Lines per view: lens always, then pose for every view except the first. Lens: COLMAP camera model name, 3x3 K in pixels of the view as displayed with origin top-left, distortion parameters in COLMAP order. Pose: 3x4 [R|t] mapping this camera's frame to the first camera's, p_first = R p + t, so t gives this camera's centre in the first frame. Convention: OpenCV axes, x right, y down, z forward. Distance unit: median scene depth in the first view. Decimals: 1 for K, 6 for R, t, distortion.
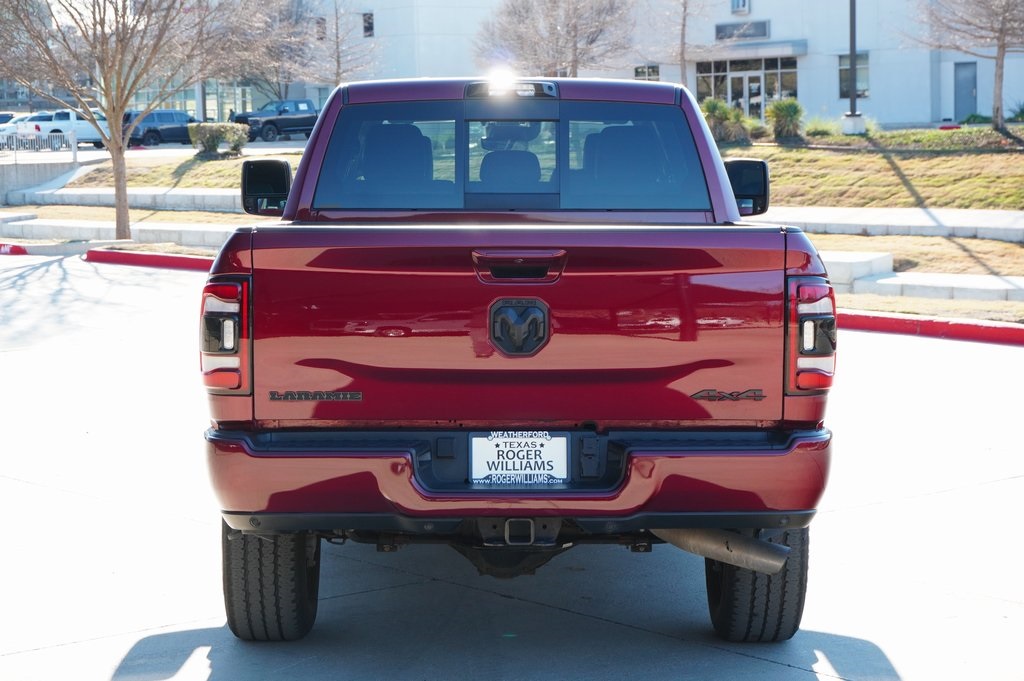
lens RADIAL K [[1872.1, 0, 512.0], [0, 1872.1, 340.5], [0, 0, 1]] dist [0.033653, 0.200171]
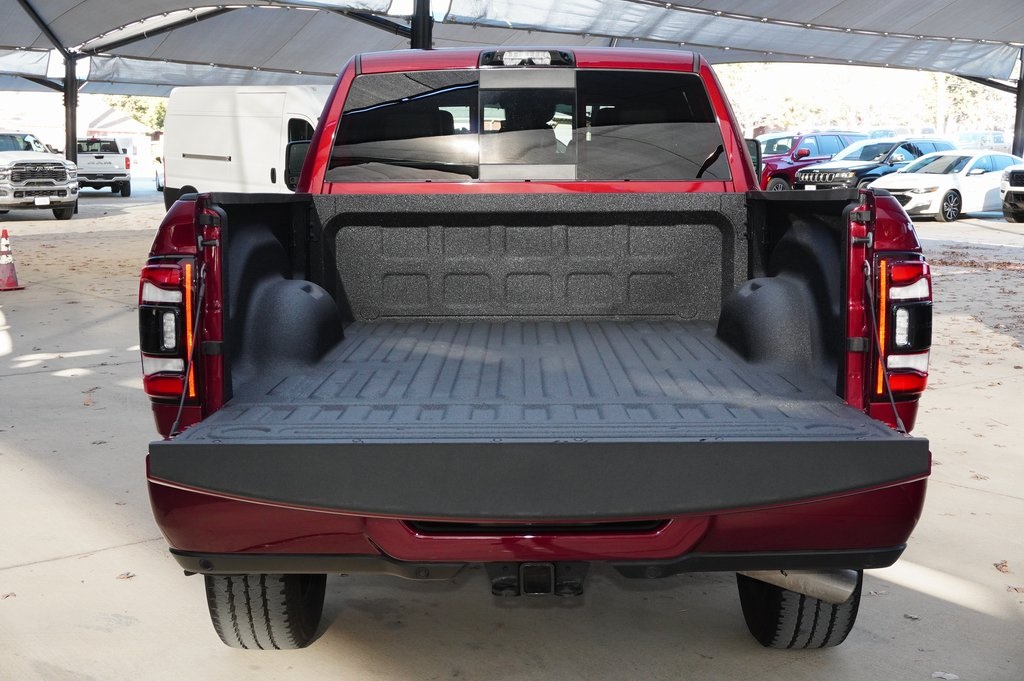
lens RADIAL K [[1872.1, 0, 512.0], [0, 1872.1, 340.5], [0, 0, 1]] dist [0.033653, 0.200171]
pose [[0.999920, -0.006206, -0.011019, 0.002428], [0.006399, 0.999825, 0.017590, -0.012128], [0.010908, -0.017659, 0.999785, 0.206390]]
